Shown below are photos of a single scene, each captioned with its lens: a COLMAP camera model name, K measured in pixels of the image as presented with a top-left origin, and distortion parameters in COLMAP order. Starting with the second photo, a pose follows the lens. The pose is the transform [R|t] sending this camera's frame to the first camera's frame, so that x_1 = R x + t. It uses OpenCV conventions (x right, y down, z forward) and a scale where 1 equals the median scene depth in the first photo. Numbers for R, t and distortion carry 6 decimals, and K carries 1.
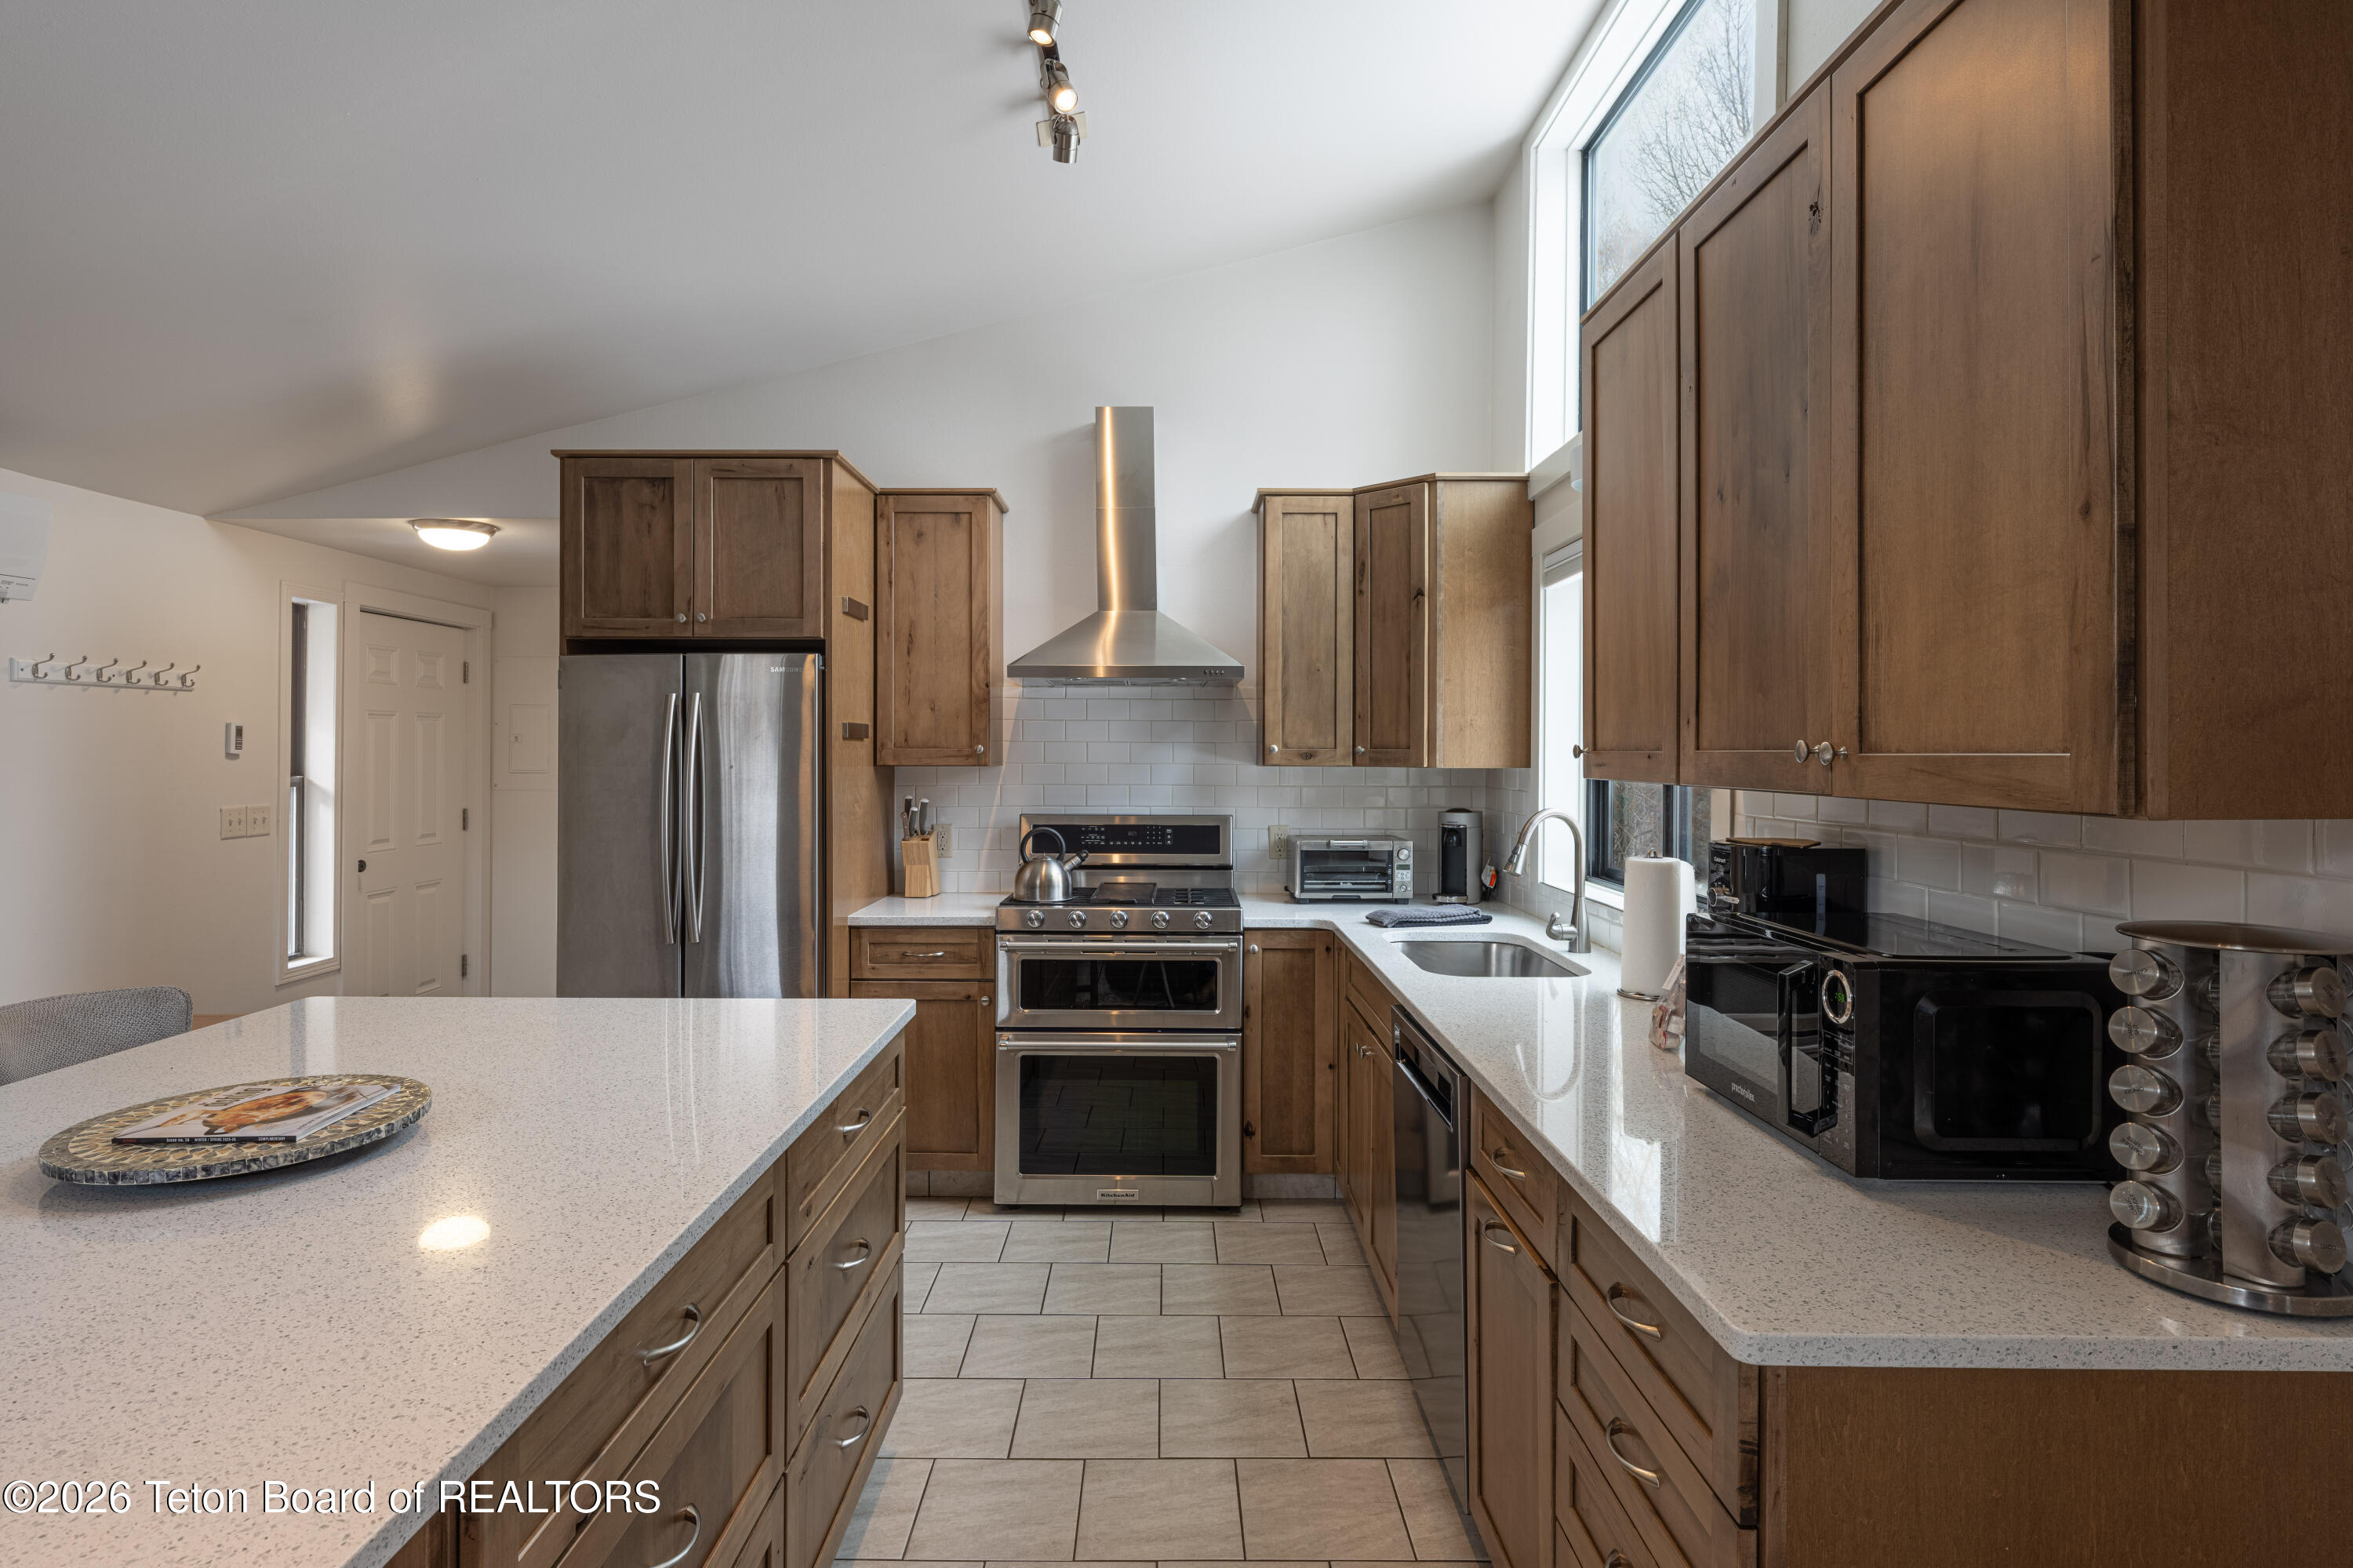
lens RADIAL K [[1203.6, 0, 1169.9], [0, 1203.6, 758.4], [0, 0, 1]] dist [-0.000819, -0.000031]
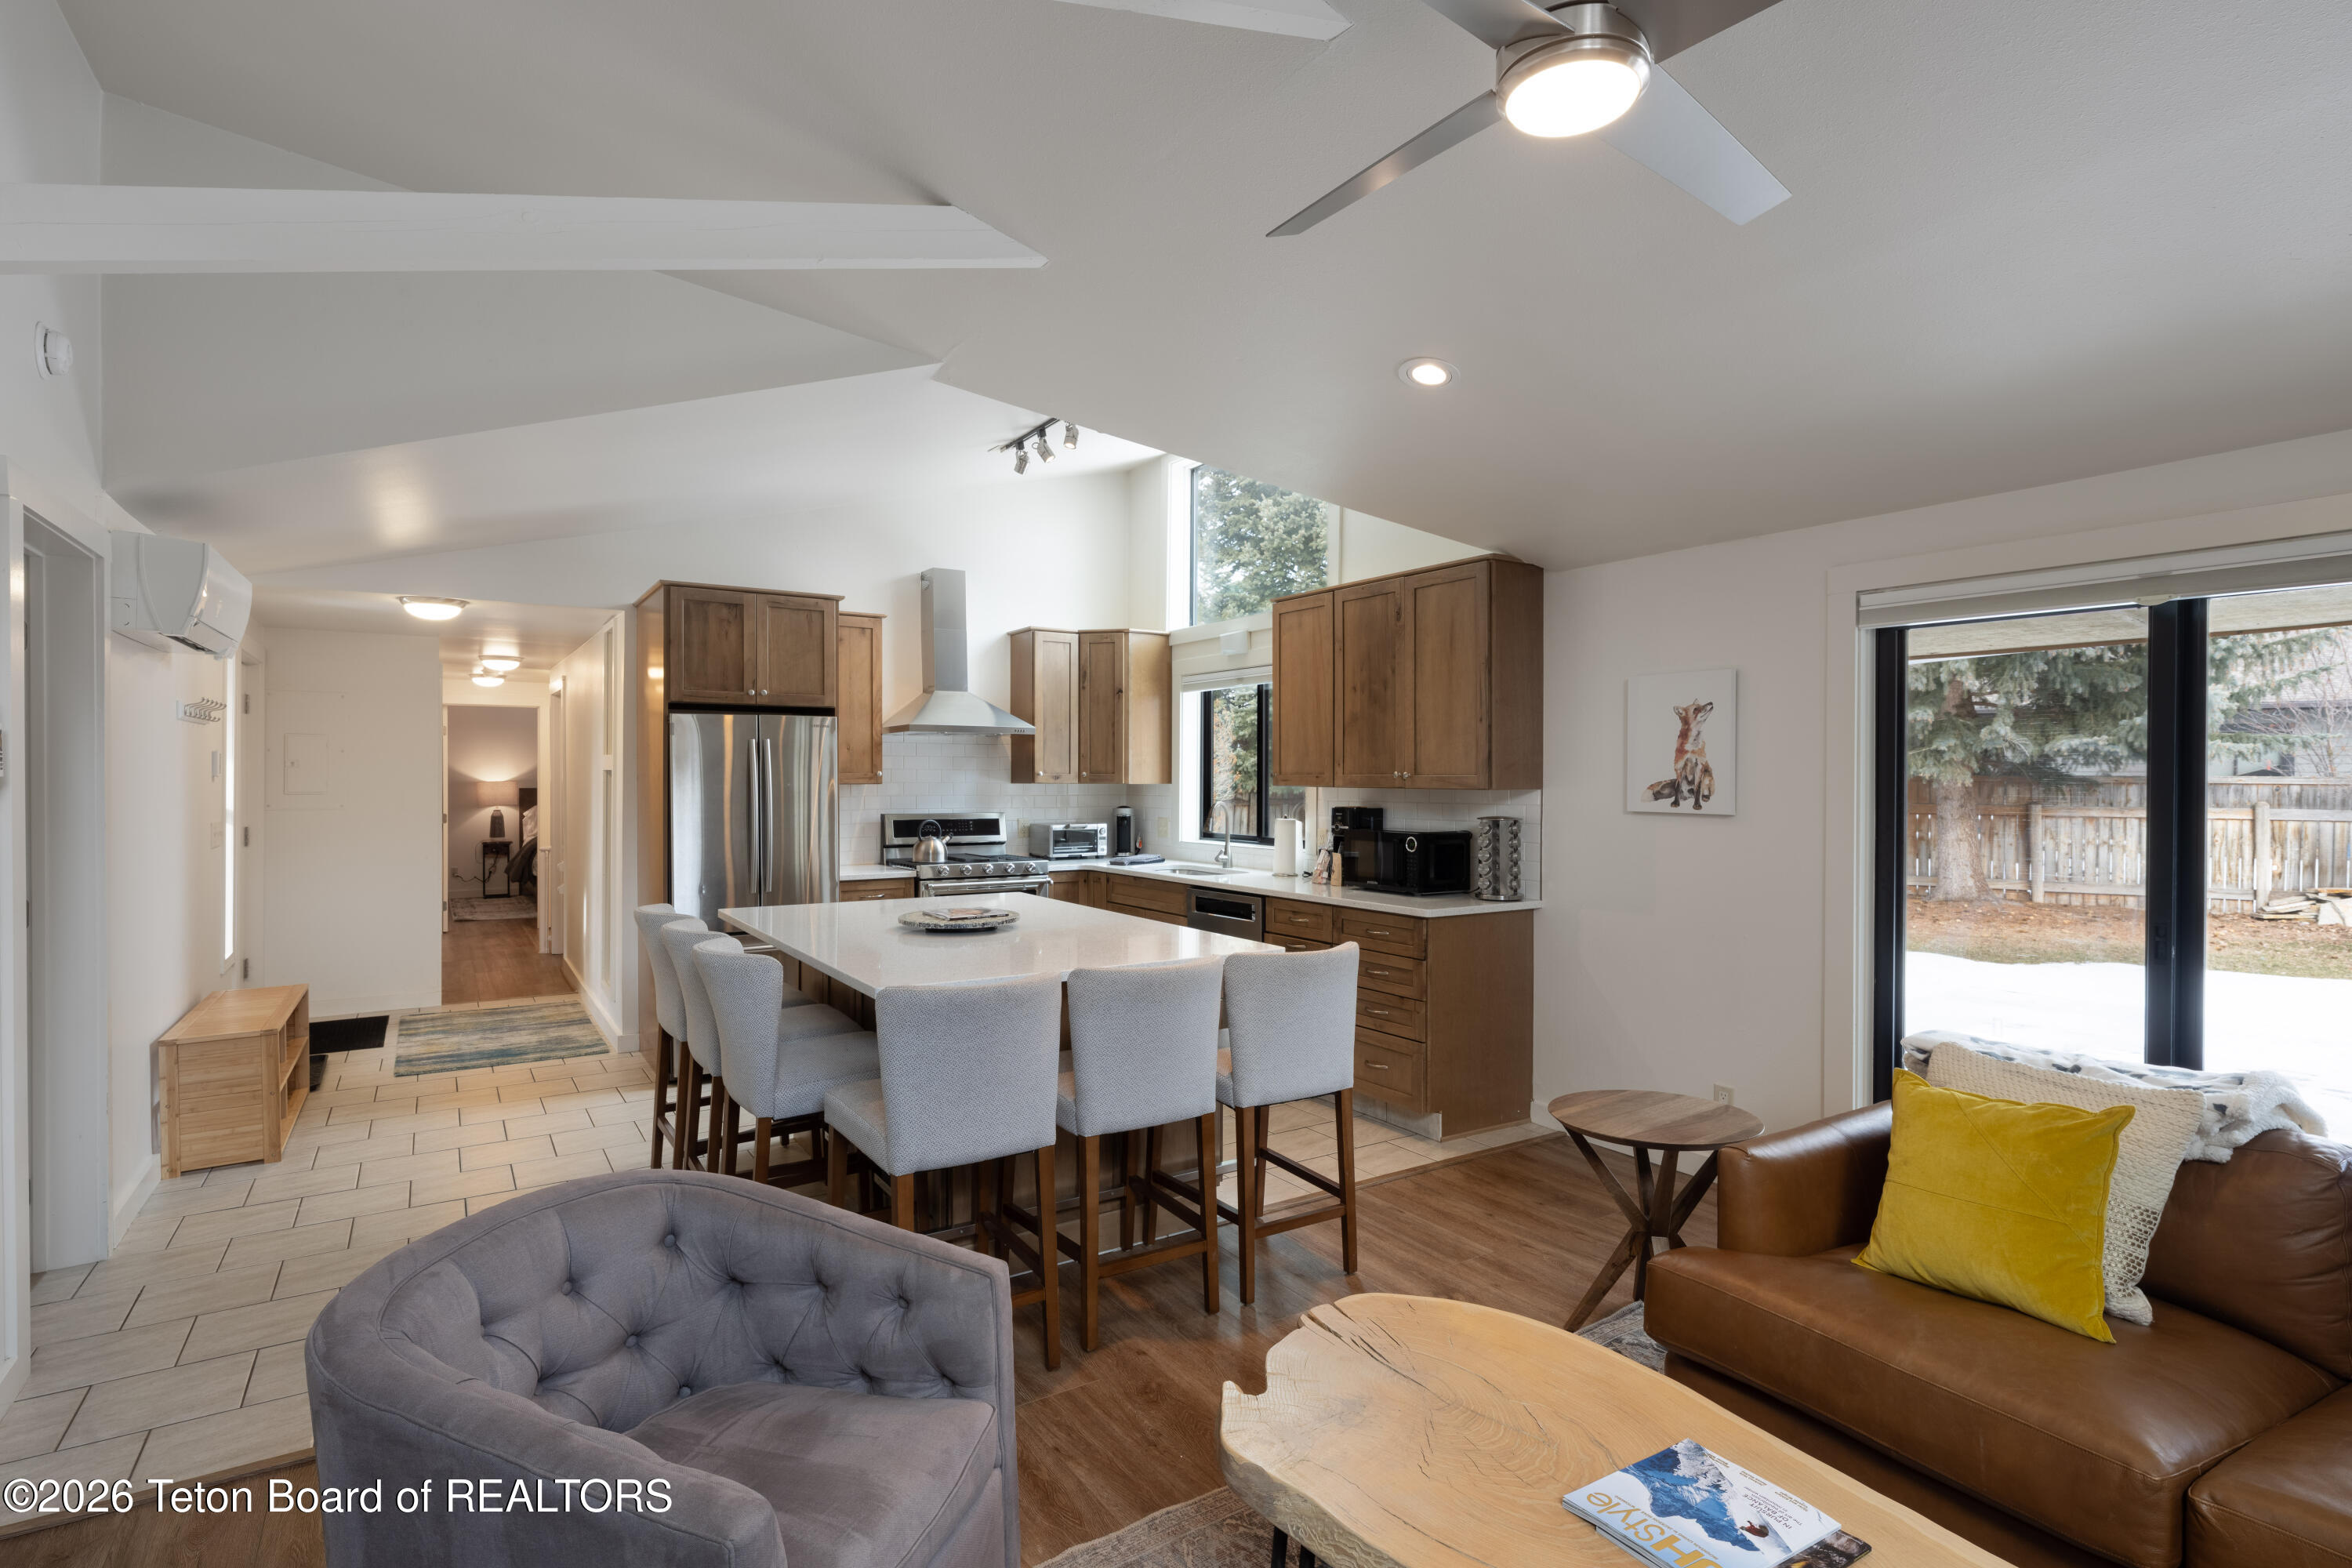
lens RADIAL K [[1116.6, 0, 1176.0], [0, 1116.6, 784.0], [0, 0, 1]] dist [0.001382, 0.000209]
pose [[0.833405, -0.004017, 0.552648, -0.692038], [0.003167, 0.999992, 0.002492, 0.003973], [-0.552654, -0.000326, 0.833411, -0.511275]]
